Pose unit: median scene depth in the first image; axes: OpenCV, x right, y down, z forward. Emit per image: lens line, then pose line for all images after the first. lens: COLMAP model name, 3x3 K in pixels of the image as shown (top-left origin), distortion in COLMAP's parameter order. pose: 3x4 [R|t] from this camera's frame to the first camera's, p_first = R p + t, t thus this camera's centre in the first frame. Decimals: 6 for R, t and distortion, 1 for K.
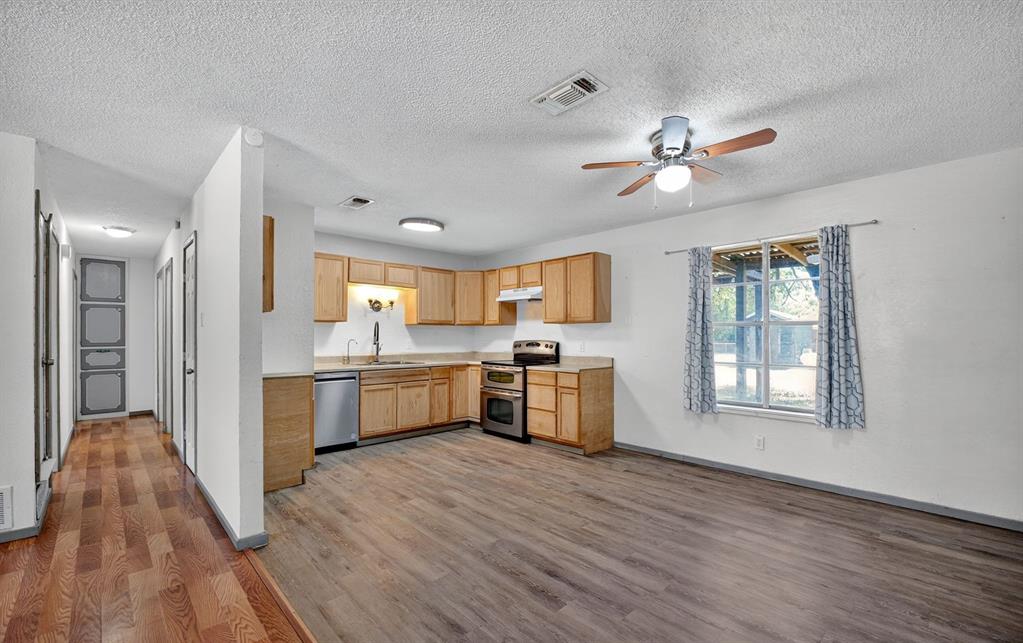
lens RADIAL K [[430.8, 0, 504.5], [0, 430.8, 334.3], [0, 0, 1]] dist [-0.013528, -0.002062]
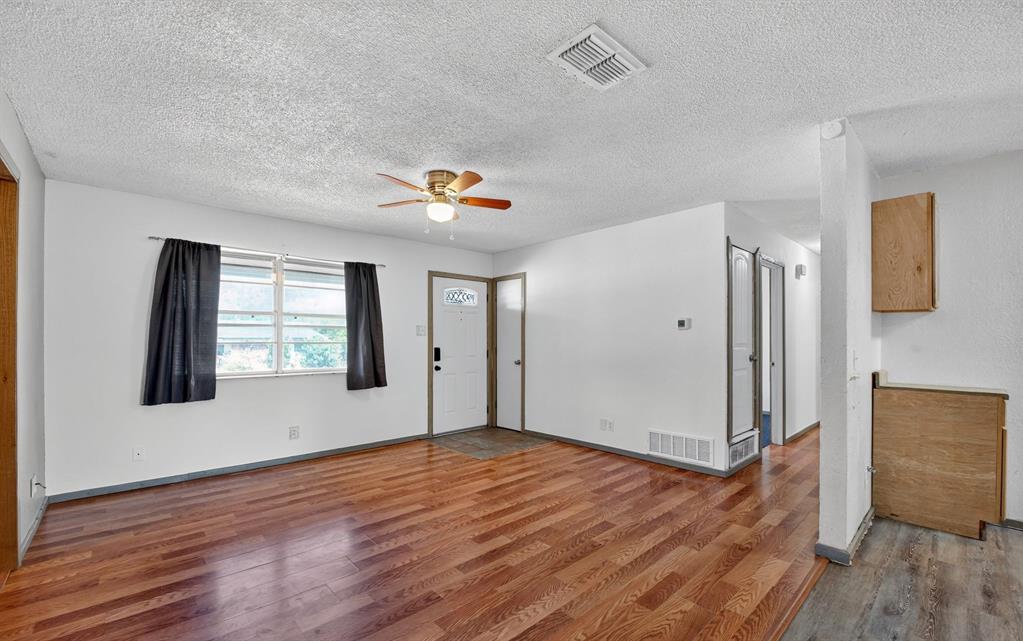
lens RADIAL K [[430.8, 0, 512.6], [0, 430.8, 339.7], [0, 0, 1]] dist [-0.013528, -0.002062]
pose [[-0.000528, -0.000154, -1.000000, 0.181646], [0.003062, 0.999995, -0.000156, 0.002292], [0.999995, -0.003063, -0.000528, 0.142969]]
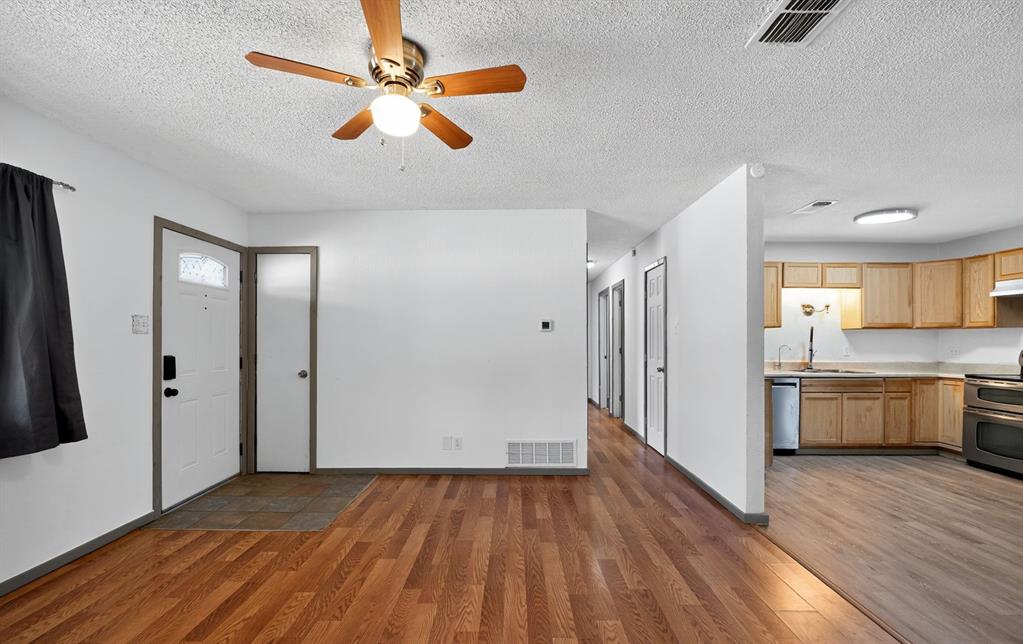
lens RADIAL K [[430.4, 0, 507.6], [0, 430.4, 339.8], [0, 0, 1]] dist [-0.017760, -0.000290]
pose [[0.721055, -0.001790, -0.692876, -0.136489], [0.001121, 0.999998, -0.001417, 0.000301], [0.692877, 0.000245, 0.721055, -0.151431]]
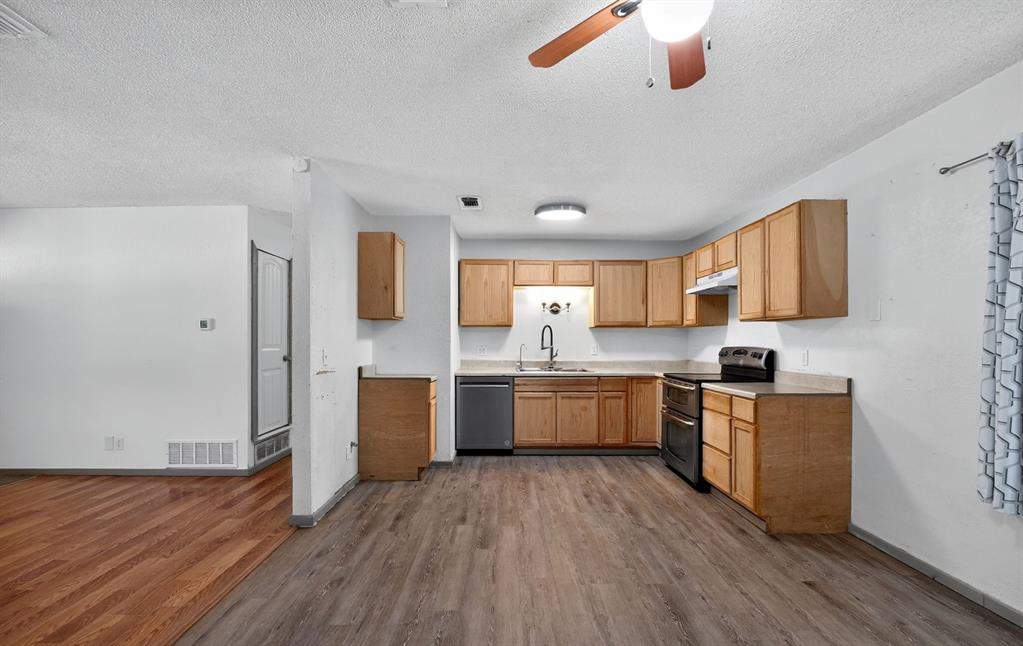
lens RADIAL K [[430.4, 0, 511.3], [0, 430.4, 341.5], [0, 0, 1]] dist [-0.017760, -0.000290]
pose [[0.735280, 0.000660, -0.677763, 0.297303], [0.002973, 0.999987, 0.004200, 0.002112], [0.677757, -0.005103, 0.735268, 0.272211]]
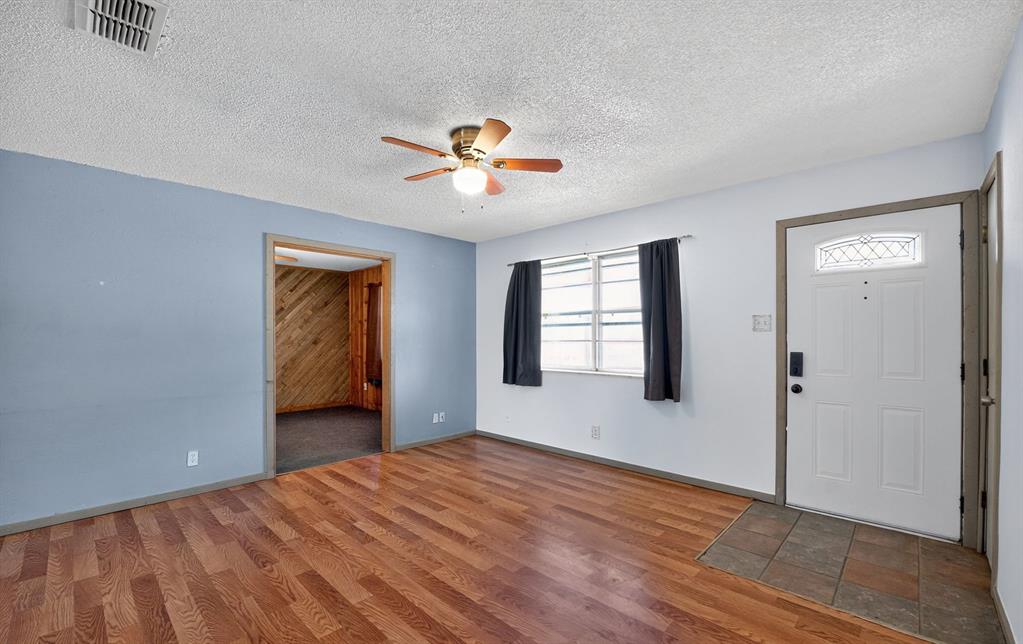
lens RADIAL K [[430.4, 0, 506.8], [0, 430.4, 337.2], [0, 0, 1]] dist [-0.017760, -0.000290]
pose [[-0.998751, -0.000699, -0.049962, -0.461156], [-0.000550, 0.999995, -0.002989, 0.001805], [0.049964, -0.002958, -0.998747, 0.541118]]
